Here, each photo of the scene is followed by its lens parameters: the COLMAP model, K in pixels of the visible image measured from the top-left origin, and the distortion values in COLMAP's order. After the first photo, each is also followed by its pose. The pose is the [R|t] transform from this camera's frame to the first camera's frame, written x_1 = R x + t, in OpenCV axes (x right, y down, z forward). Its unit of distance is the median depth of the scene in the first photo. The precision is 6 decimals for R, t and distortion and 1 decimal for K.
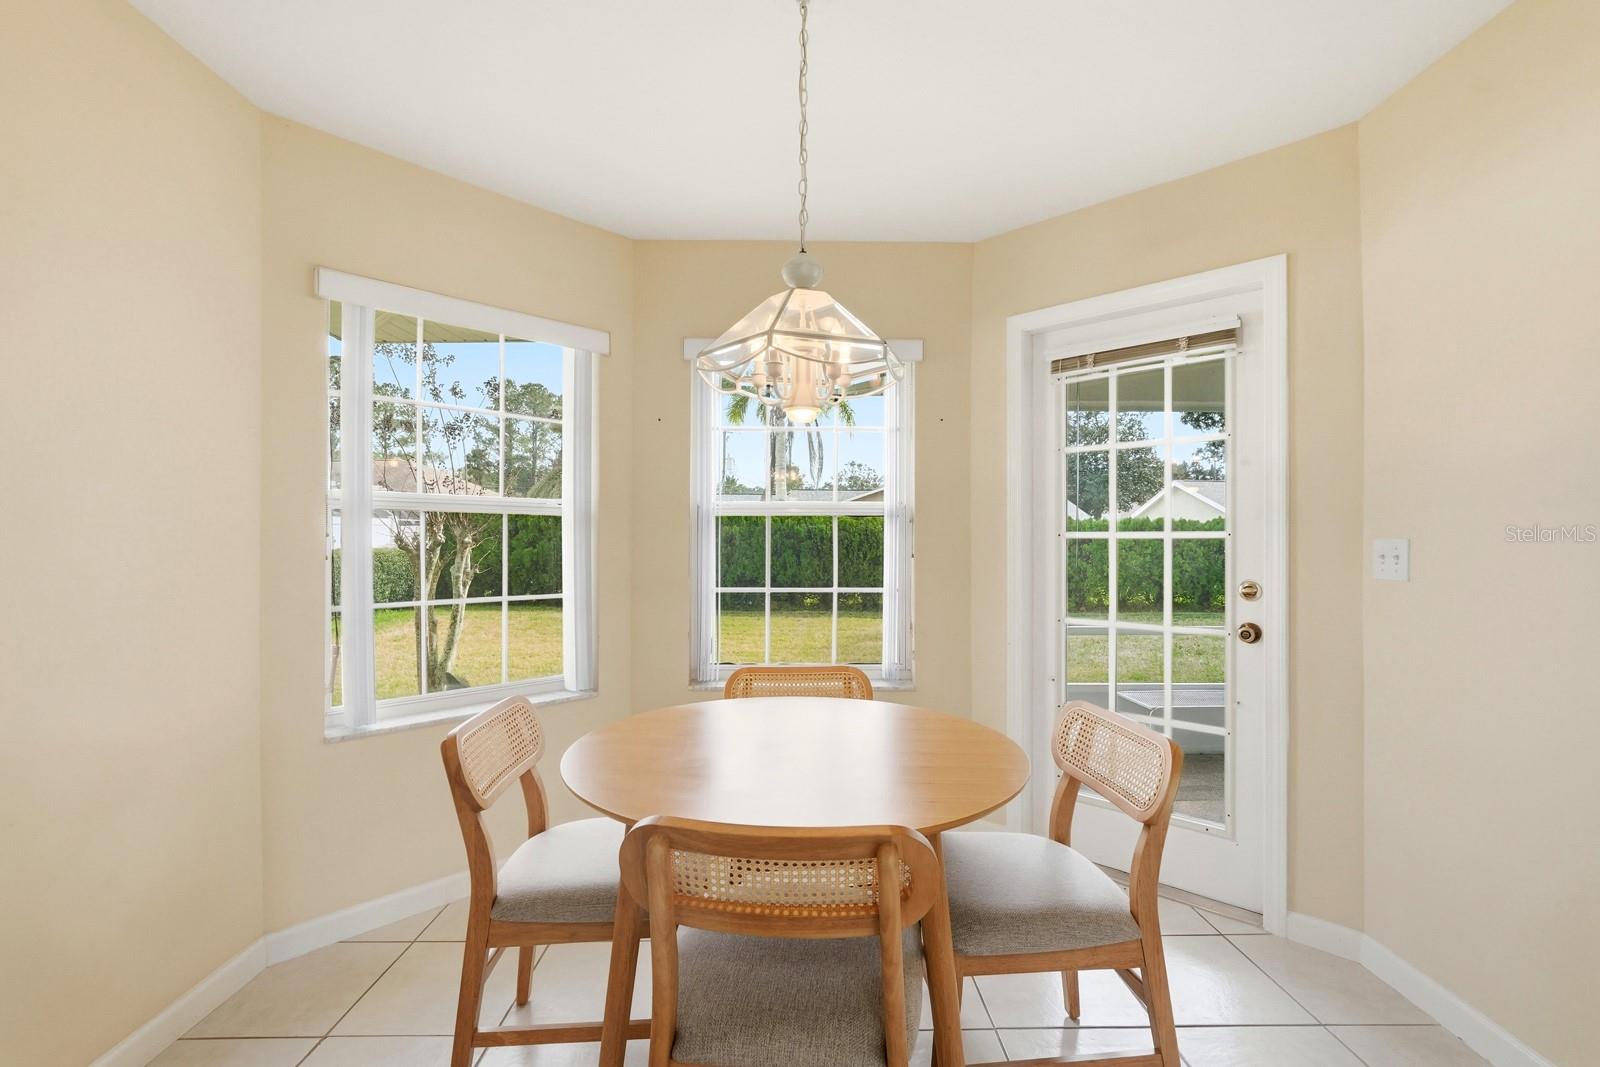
lens RADIAL K [[721.4, 0, 794.5], [0, 721.4, 535.7], [0, 0, 1]] dist [-0.012721, 0.004633]
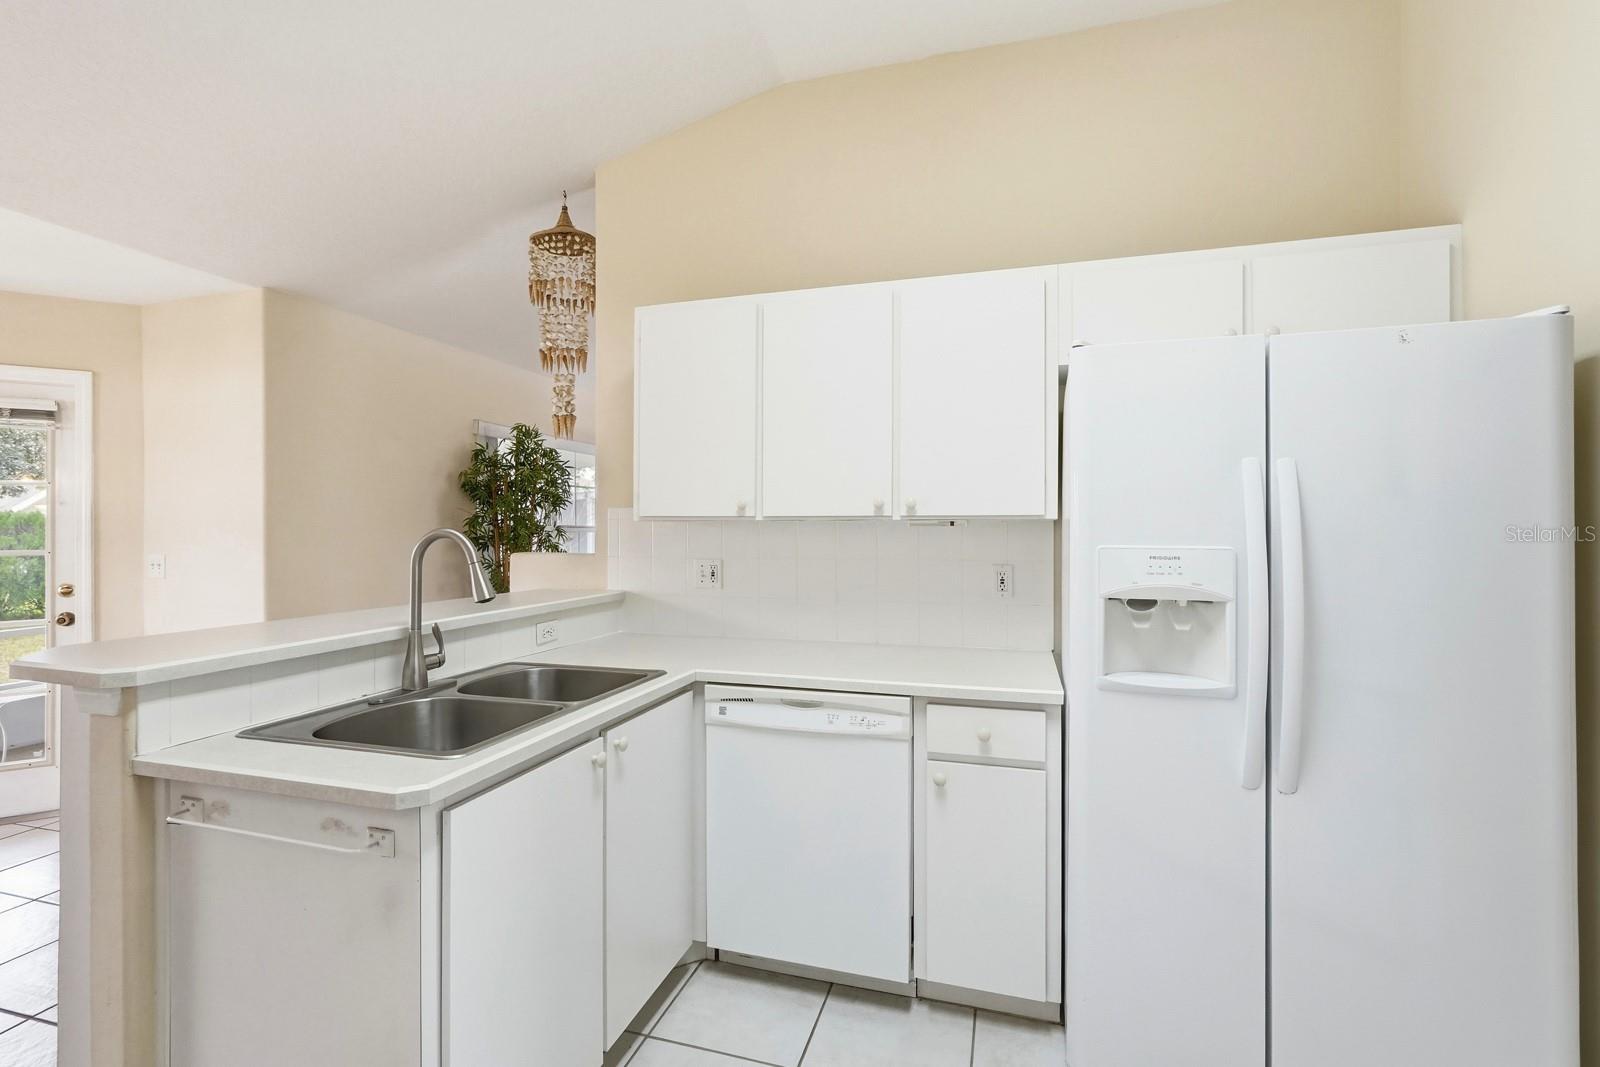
lens RADIAL K [[721.4, 0, 803.8], [0, 721.4, 528.7], [0, 0, 1]] dist [-0.012721, 0.004633]
pose [[0.300246, 0.003162, 0.953856, -0.308884], [-0.003905, 0.999990, -0.002085, -0.052684], [-0.953854, -0.003098, 0.300256, -0.880181]]
